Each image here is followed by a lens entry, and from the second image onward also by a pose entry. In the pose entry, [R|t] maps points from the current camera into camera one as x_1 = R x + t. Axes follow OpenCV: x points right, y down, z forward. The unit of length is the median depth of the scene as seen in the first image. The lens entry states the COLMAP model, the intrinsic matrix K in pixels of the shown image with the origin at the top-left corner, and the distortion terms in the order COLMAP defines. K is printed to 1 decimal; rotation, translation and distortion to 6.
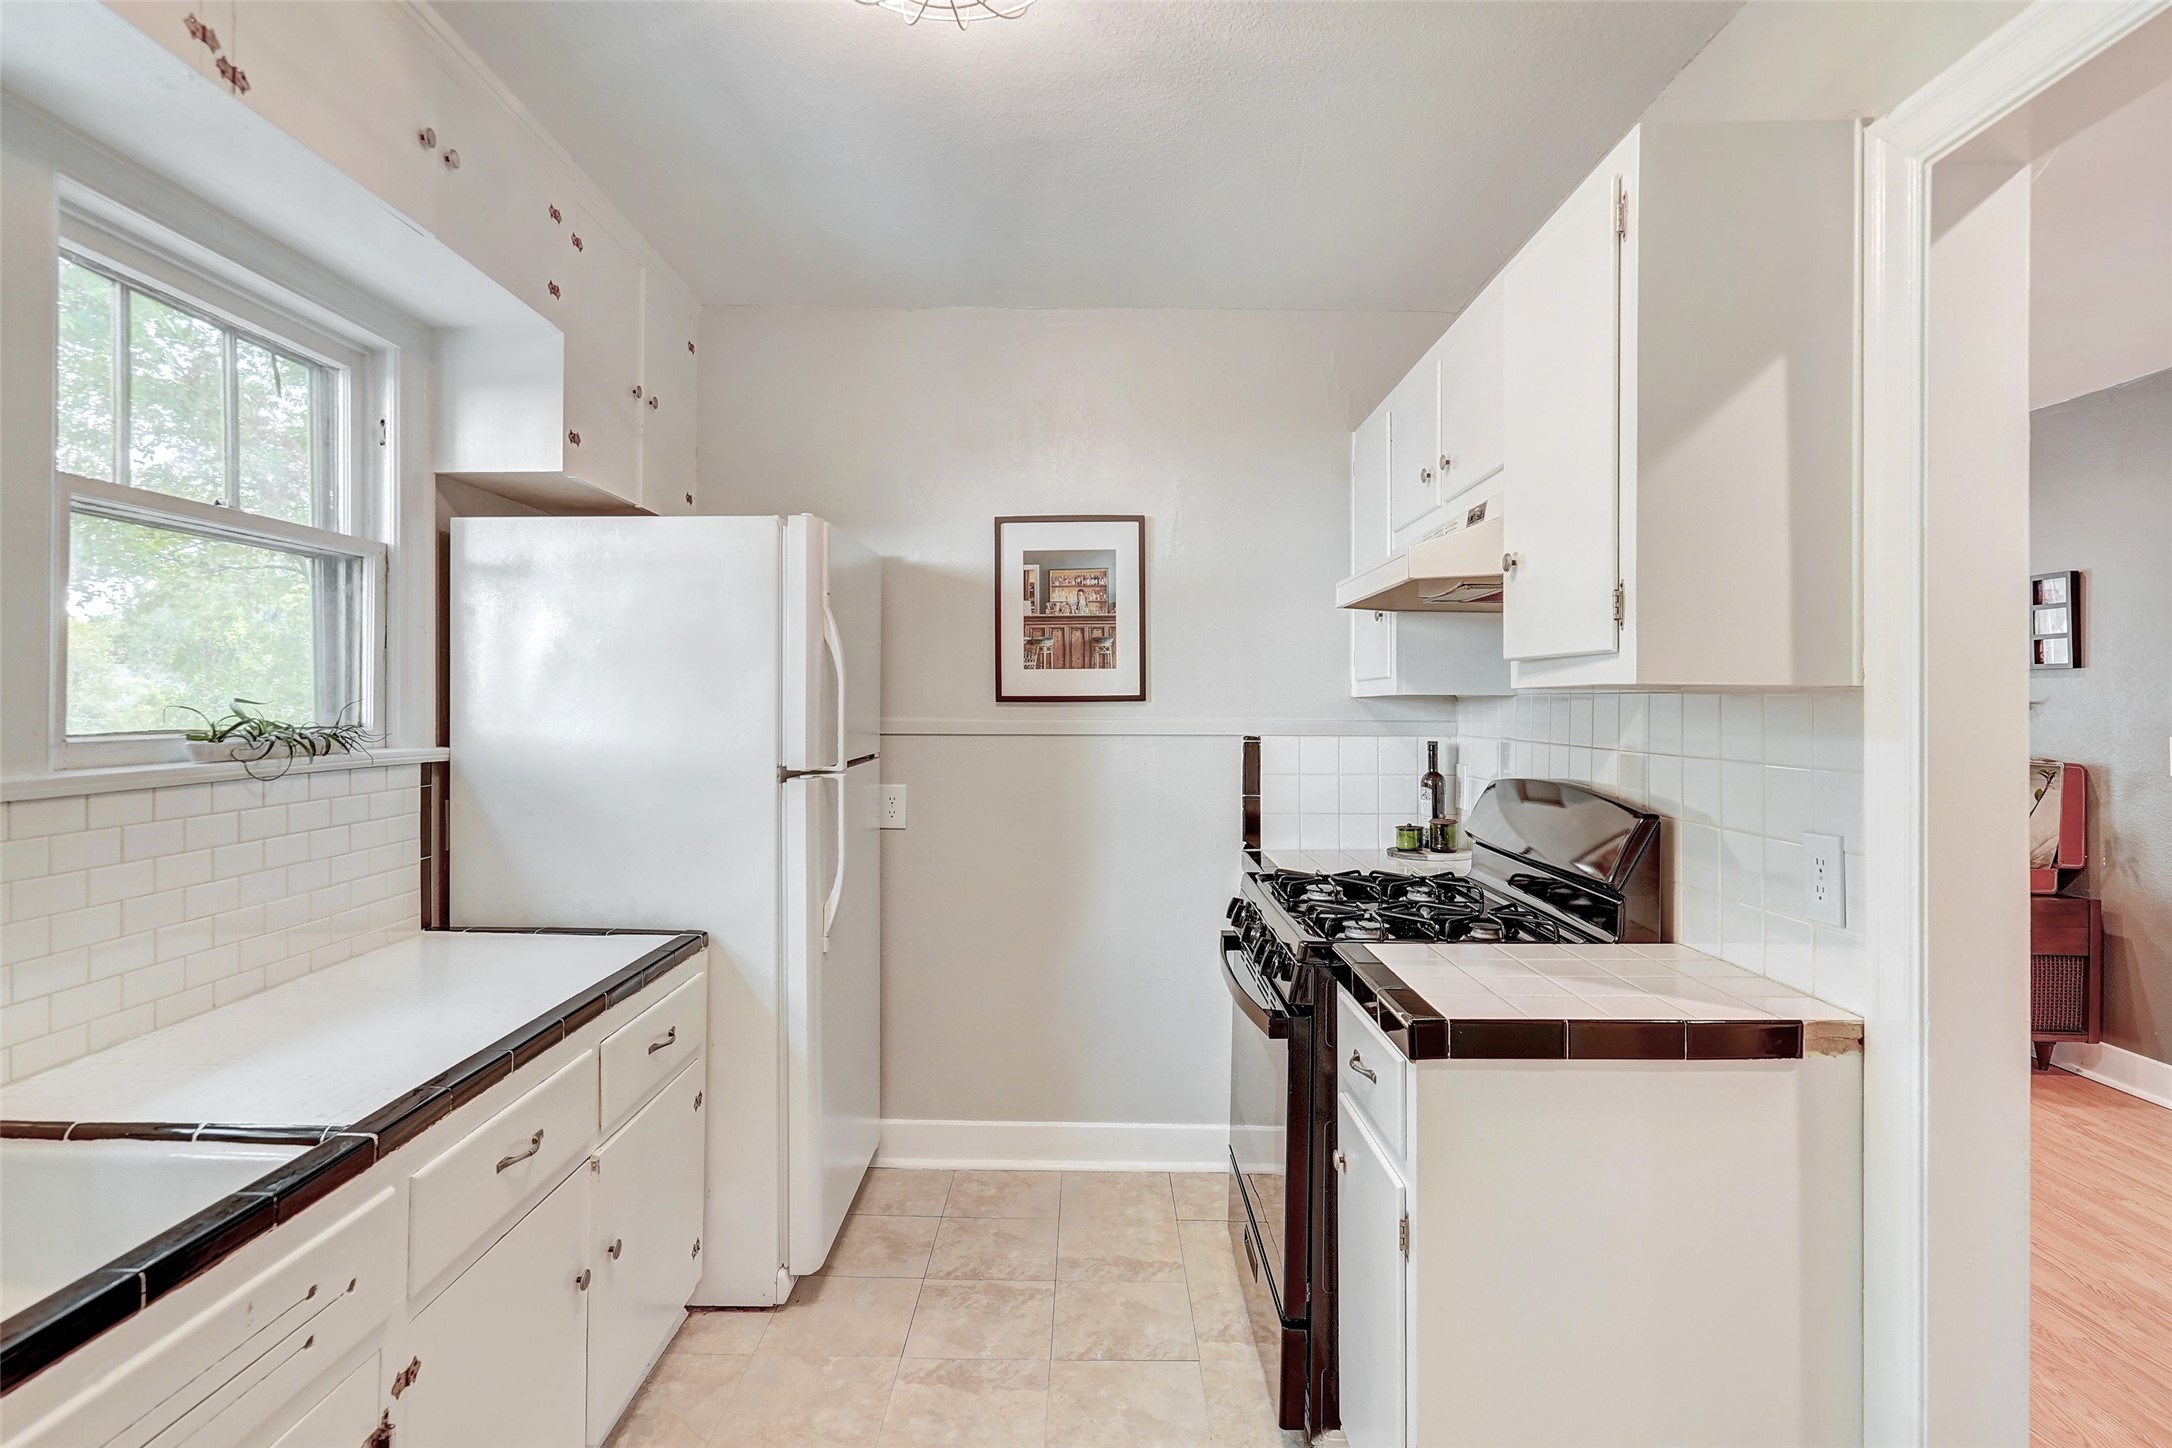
lens RADIAL K [[1091.9, 0, 1058.1], [0, 1091.9, 694.2], [0, 0, 1]] dist [0.003014, 0.002252]
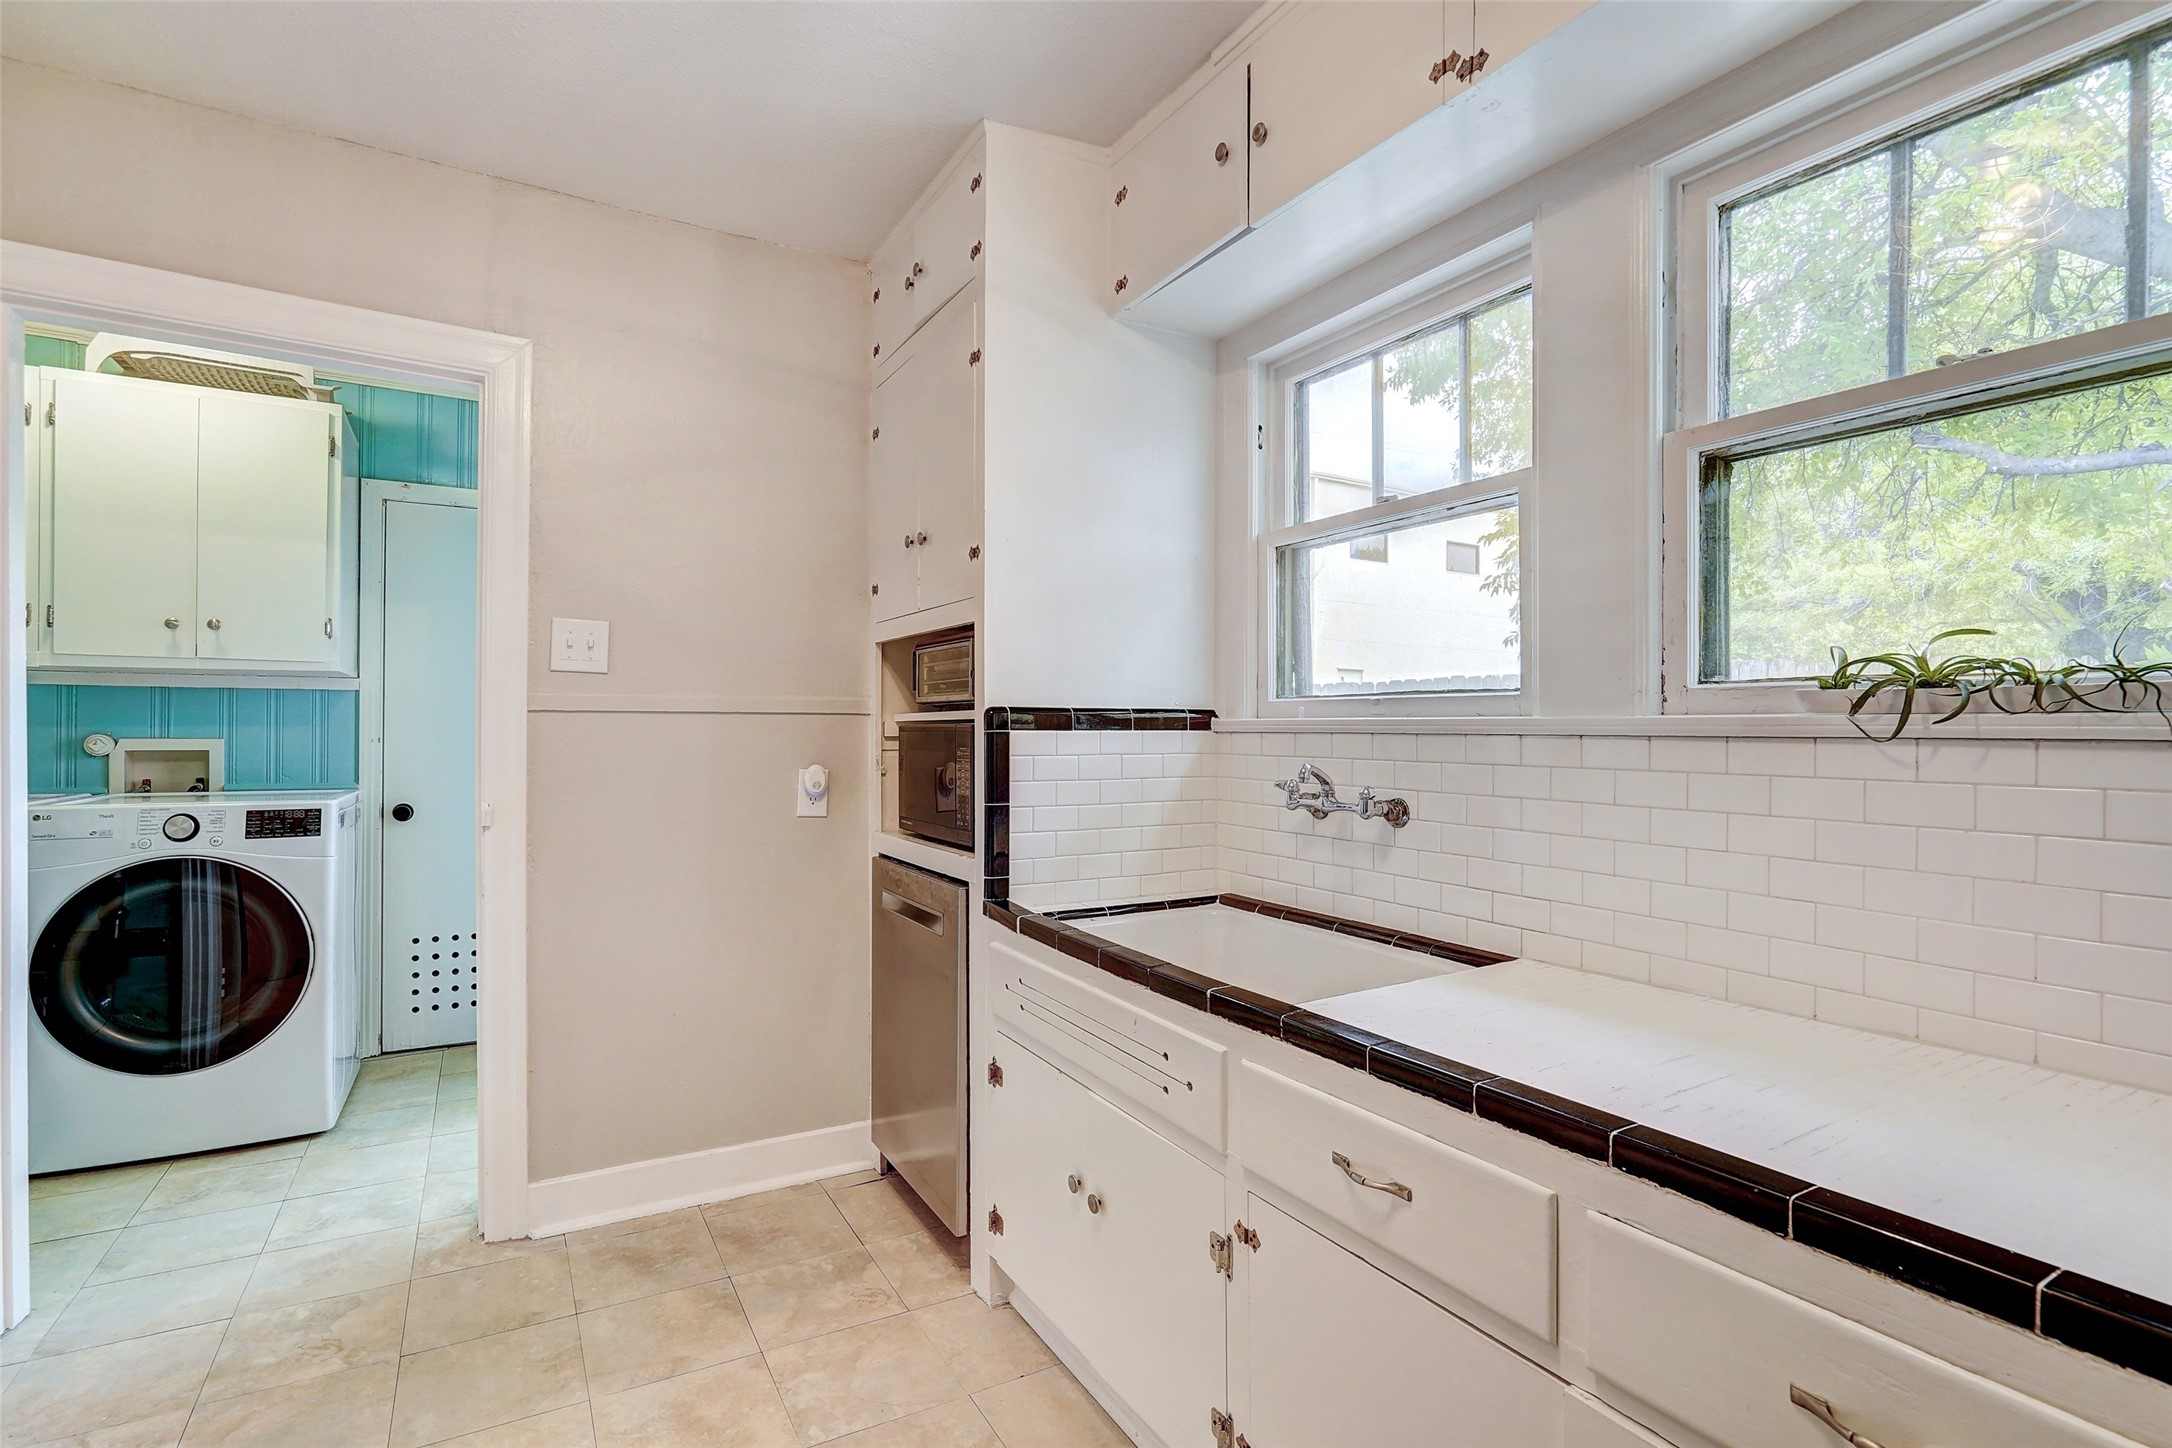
lens RADIAL K [[1037.8, 0, 1074.4], [0, 1037.8, 718.3], [0, 0, 1]] dist [-0.010067, 0.004666]
pose [[-0.850959, -0.003528, -0.525220, 0.068813], [0.002021, 0.999948, -0.009992, 0.053357], [0.525228, -0.009564, -0.850908, 1.007934]]
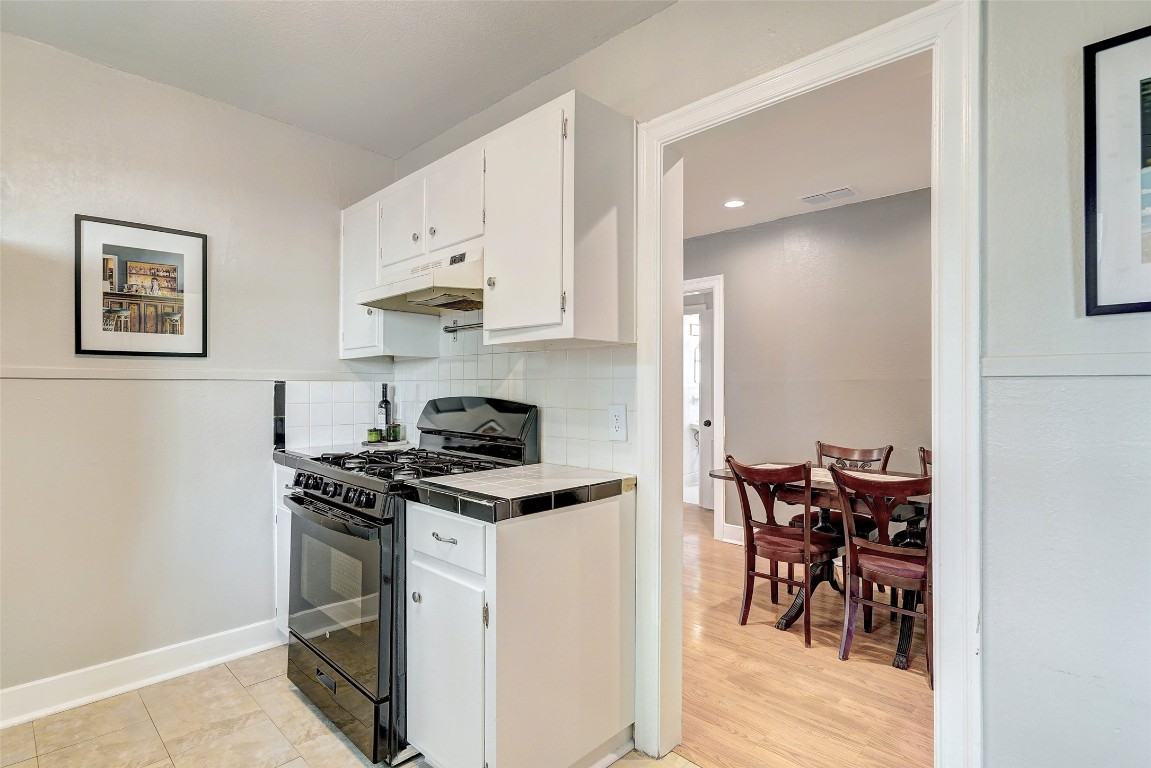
lens RADIAL K [[578.6, 0, 559.5], [0, 578.6, 377.9], [0, 0, 1]] dist [0.003014, 0.002252]
pose [[0.695819, 0.011800, 0.718120, -0.203821], [-0.007719, 0.999930, -0.008952, 0.050251], [-0.718175, 0.000685, 0.695862, 0.116714]]
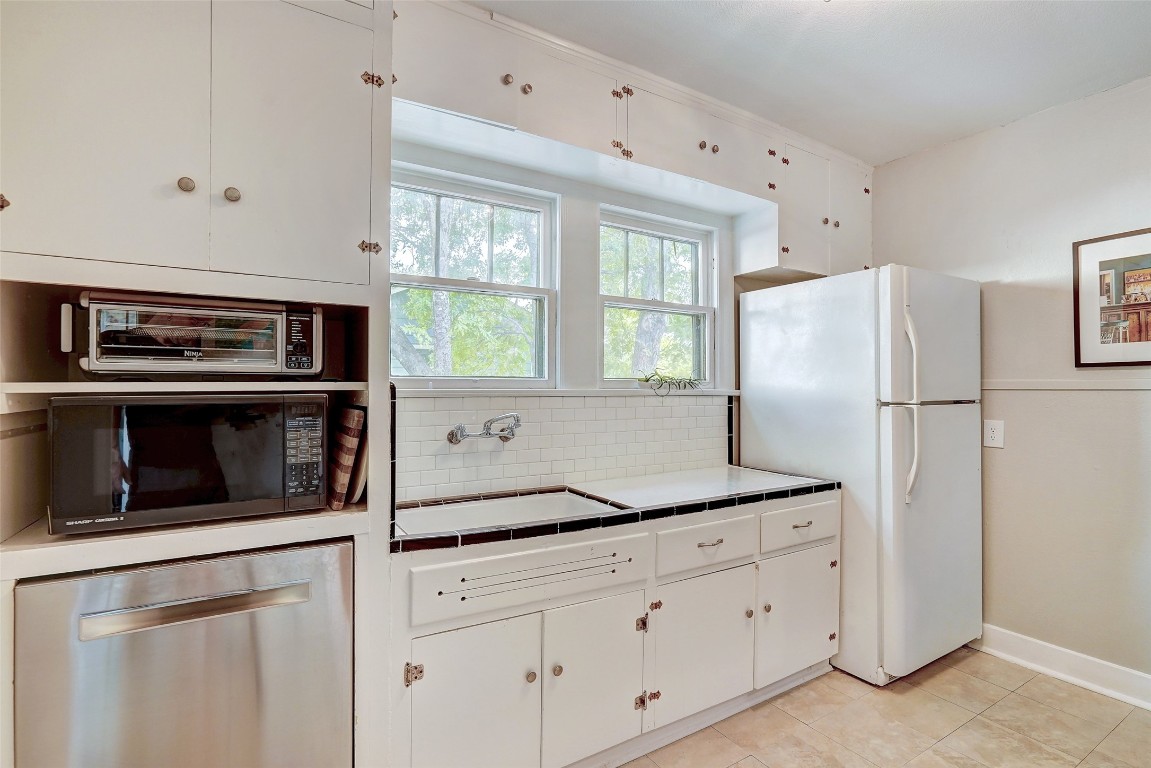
lens RADIAL K [[550.0, 0, 577.6], [0, 550.0, 378.8], [0, 0, 1]] dist [-0.010067, 0.004666]
pose [[0.552729, -0.015320, -0.833220, 0.247447], [0.002364, 0.999856, -0.016815, 0.044100], [0.833357, 0.007324, 0.552686, 0.041666]]
